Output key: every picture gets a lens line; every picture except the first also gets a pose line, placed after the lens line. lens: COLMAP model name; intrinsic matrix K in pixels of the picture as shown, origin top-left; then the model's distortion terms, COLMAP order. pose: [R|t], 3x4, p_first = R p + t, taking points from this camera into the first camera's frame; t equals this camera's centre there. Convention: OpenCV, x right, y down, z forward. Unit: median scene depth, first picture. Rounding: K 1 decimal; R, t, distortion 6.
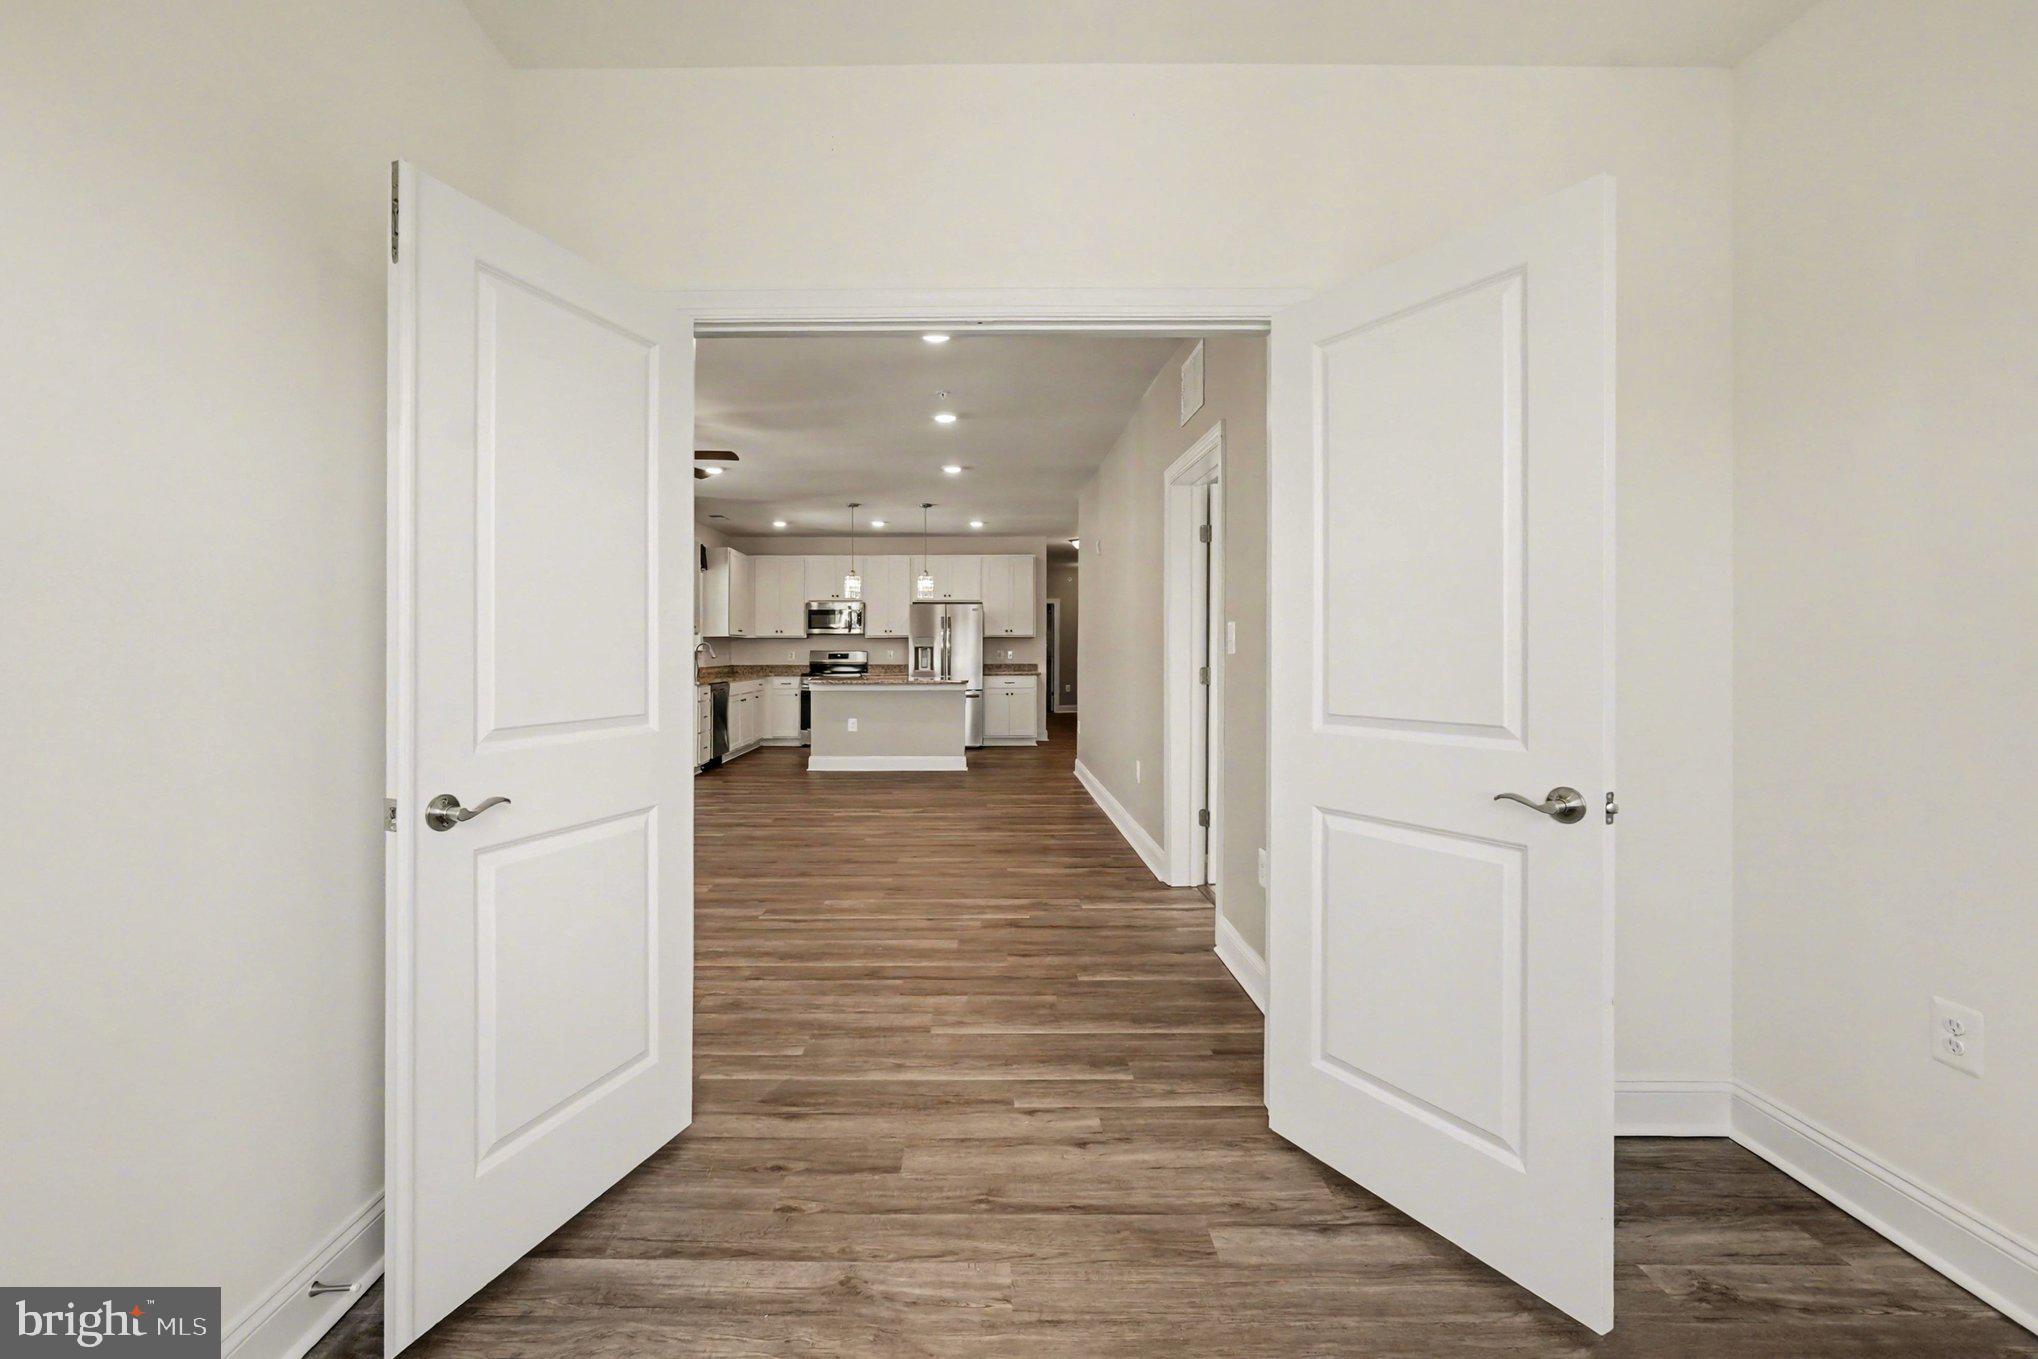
lens RADIAL K [[880.6, 0, 981.6], [0, 880.6, 681.5], [0, 0, 1]] dist [-0.001145, 0.000104]
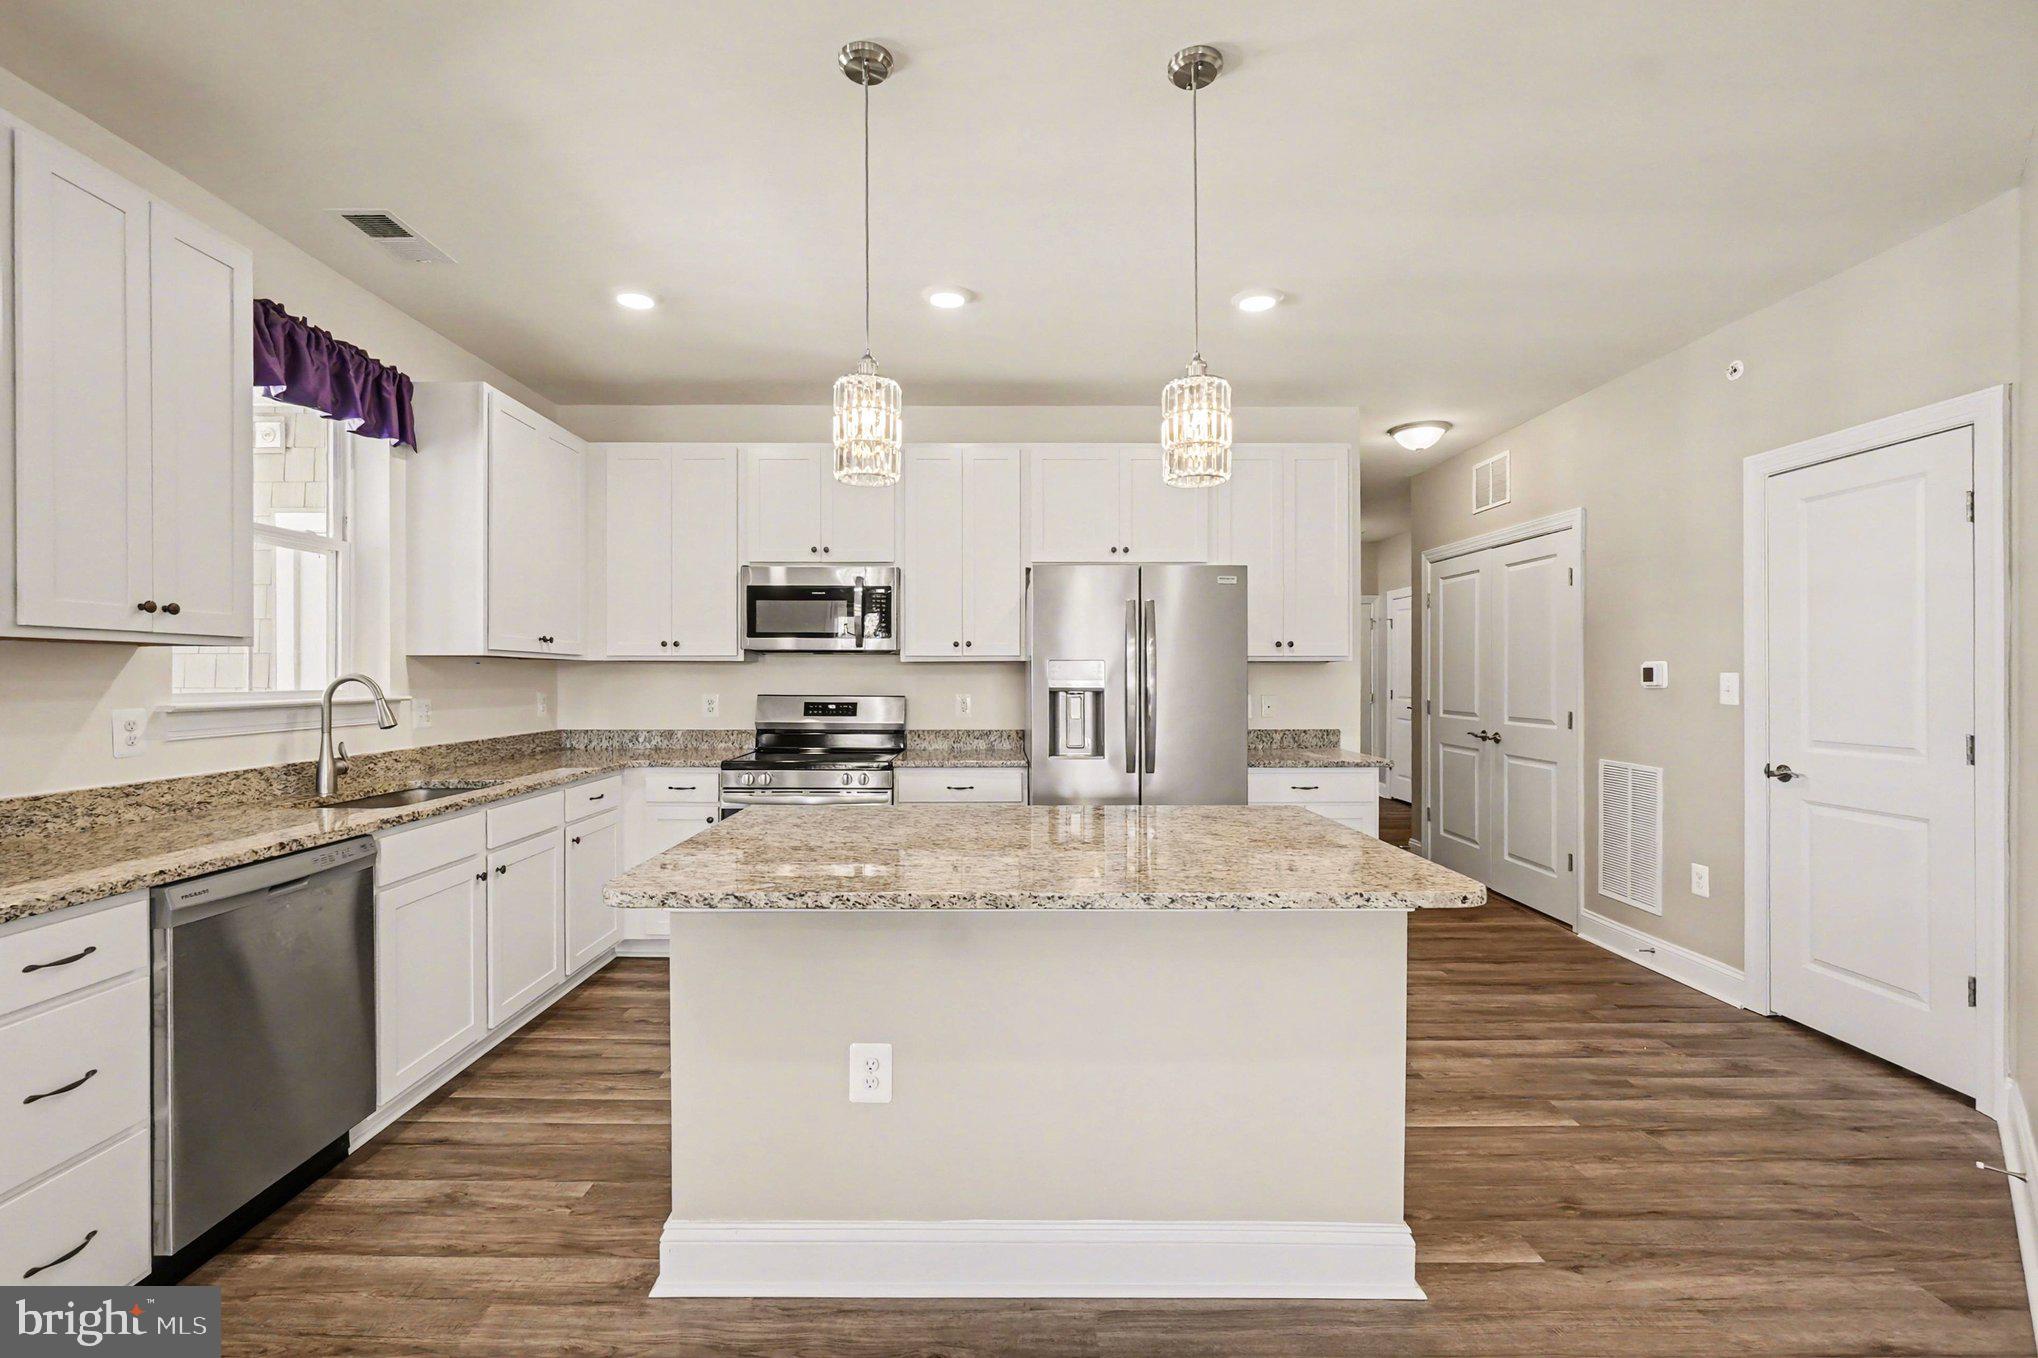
lens RADIAL K [[879.5, 0, 1008.0], [0, 879.5, 675.2], [0, 0, 1]] dist [-0.002275, 0.001022]
pose [[0.999834, 0.003631, 0.017830, -0.093934], [-0.003046, 0.999459, -0.032735, -0.031594], [-0.017940, 0.032676, 0.999305, 0.628093]]
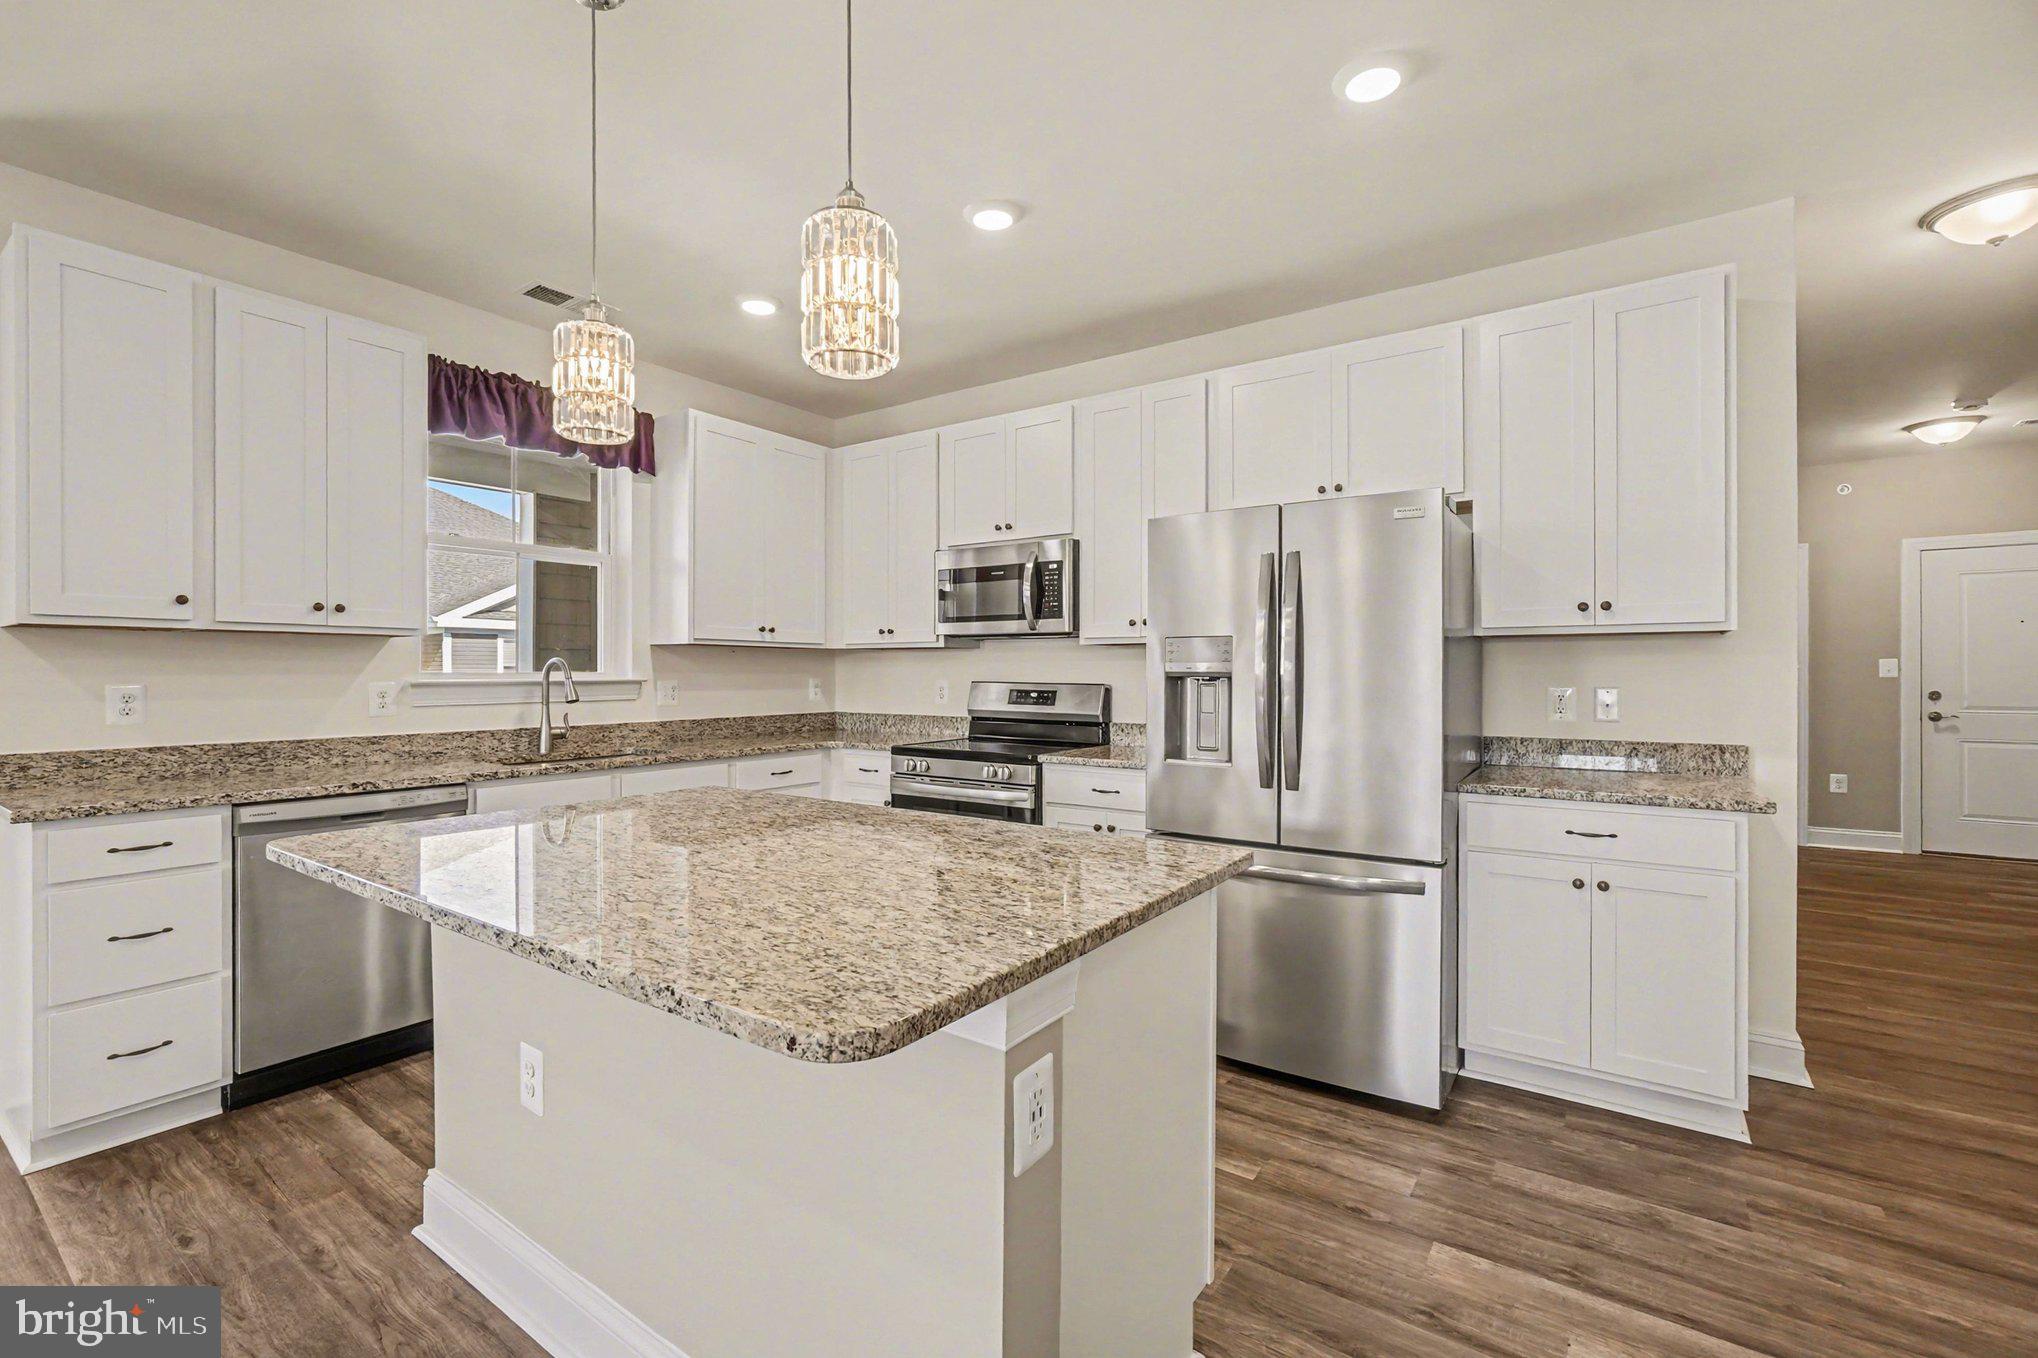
lens RADIAL K [[886.9, 0, 1011.2], [0, 886.9, 669.3], [0, 0, 1]] dist [-0.002944, 0.000166]
pose [[0.821262, 0.001418, -0.570550, 0.037753], [-0.020875, 0.999402, -0.027564, -0.030404], [0.570170, 0.034548, 0.820800, 0.715115]]
